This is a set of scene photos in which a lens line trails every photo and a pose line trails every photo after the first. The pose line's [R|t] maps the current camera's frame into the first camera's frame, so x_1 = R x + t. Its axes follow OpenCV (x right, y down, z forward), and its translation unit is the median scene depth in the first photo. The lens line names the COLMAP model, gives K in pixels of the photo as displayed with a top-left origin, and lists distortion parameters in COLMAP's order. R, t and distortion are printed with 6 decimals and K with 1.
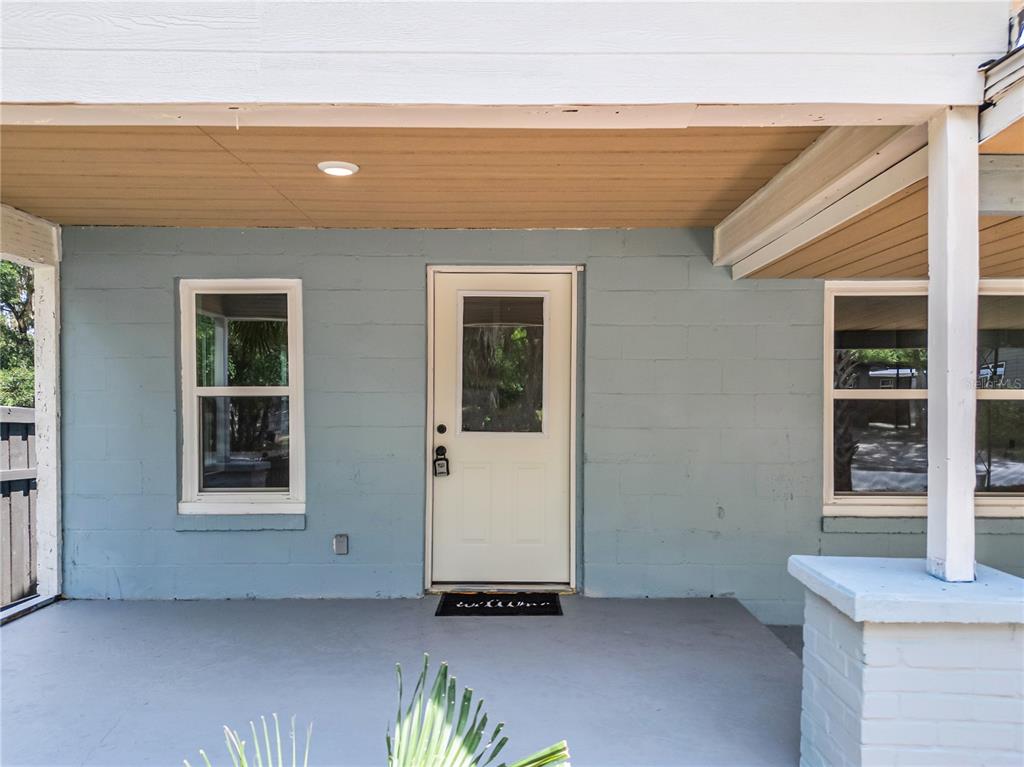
lens RADIAL K [[733.1, 0, 509.4], [0, 733.1, 417.9], [0, 0, 1]] dist [0.070213, -0.056883]
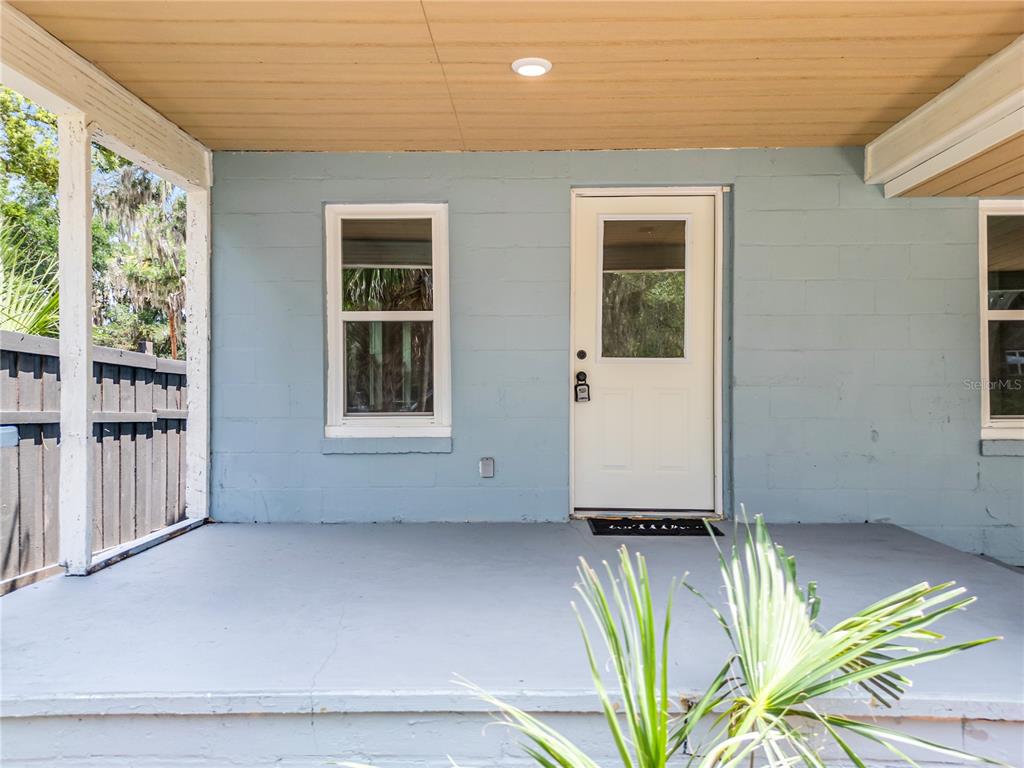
lens RADIAL K [[733.1, 0, 514.8], [0, 733.1, 386.9], [0, 0, 1]] dist [0.070213, -0.056883]
pose [[0.999886, -0.002235, -0.014956, -0.175067], [0.001909, 0.999762, -0.021749, 0.083712], [0.015001, 0.021718, 0.999652, 0.008716]]
